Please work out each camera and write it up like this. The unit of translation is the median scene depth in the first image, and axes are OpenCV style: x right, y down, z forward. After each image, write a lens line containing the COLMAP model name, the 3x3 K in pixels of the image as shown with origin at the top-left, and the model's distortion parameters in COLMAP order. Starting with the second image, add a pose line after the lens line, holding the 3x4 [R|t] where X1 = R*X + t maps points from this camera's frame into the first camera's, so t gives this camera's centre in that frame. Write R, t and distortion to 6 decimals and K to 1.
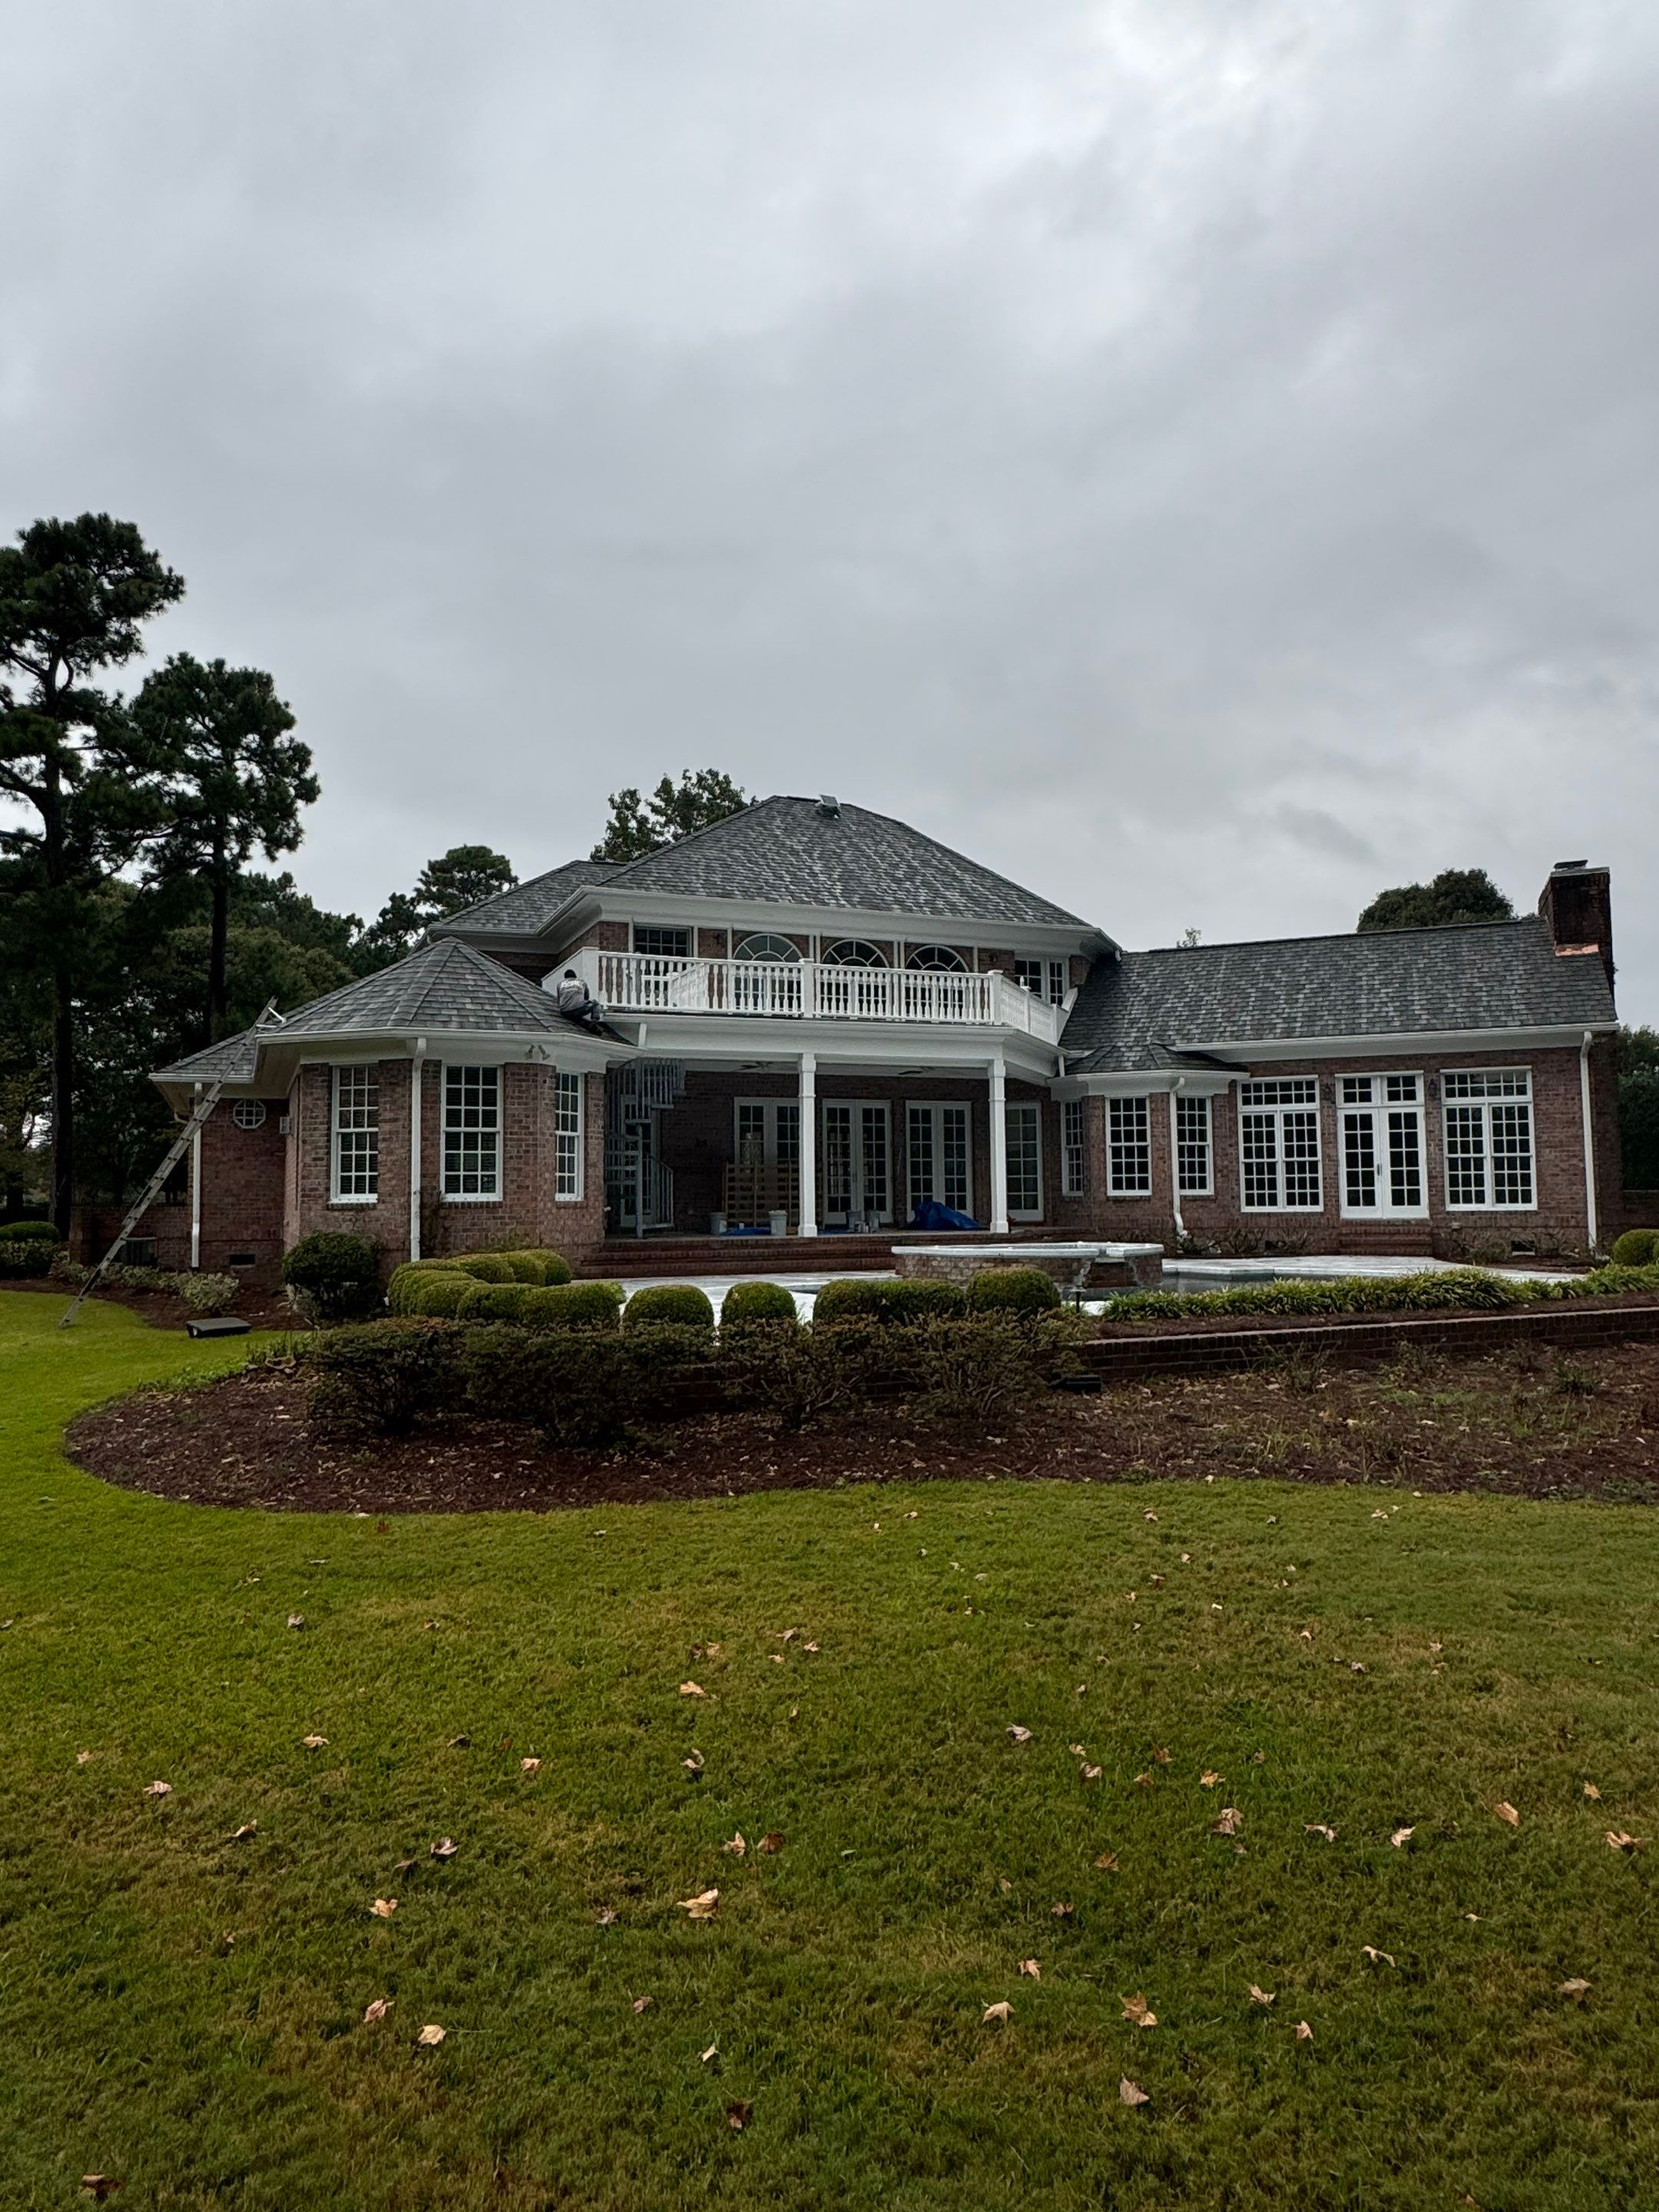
lens RADIAL K [[1427.7, 0, 829.5], [0, 1427.7, 1106.0], [0, 0, 1]] dist [0.030749, -0.130982]
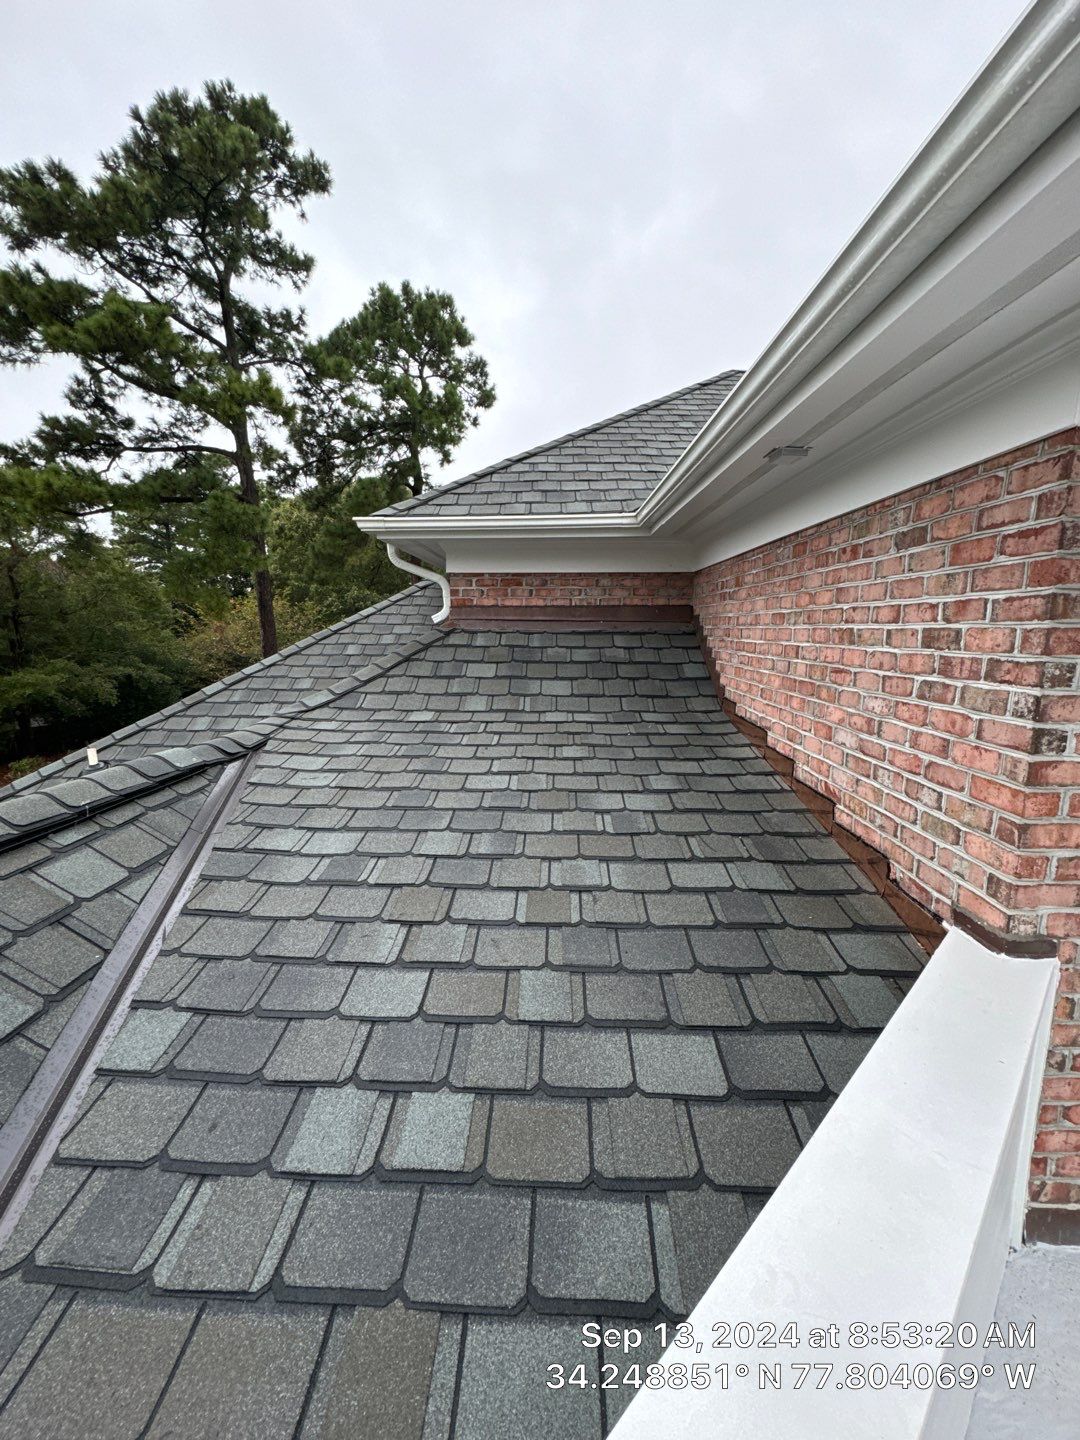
lens RADIAL K [[543.0, 0, 540.0], [0, 543.0, 720.0], [0, 0, 1]] dist [0.000994, -0.000081]
pose [[0.906252, 0.086051, -0.413887, -0.160093], [0.021927, 0.968177, 0.249304, -0.104369], [0.422168, -0.235008, 0.875526, 0.863188]]
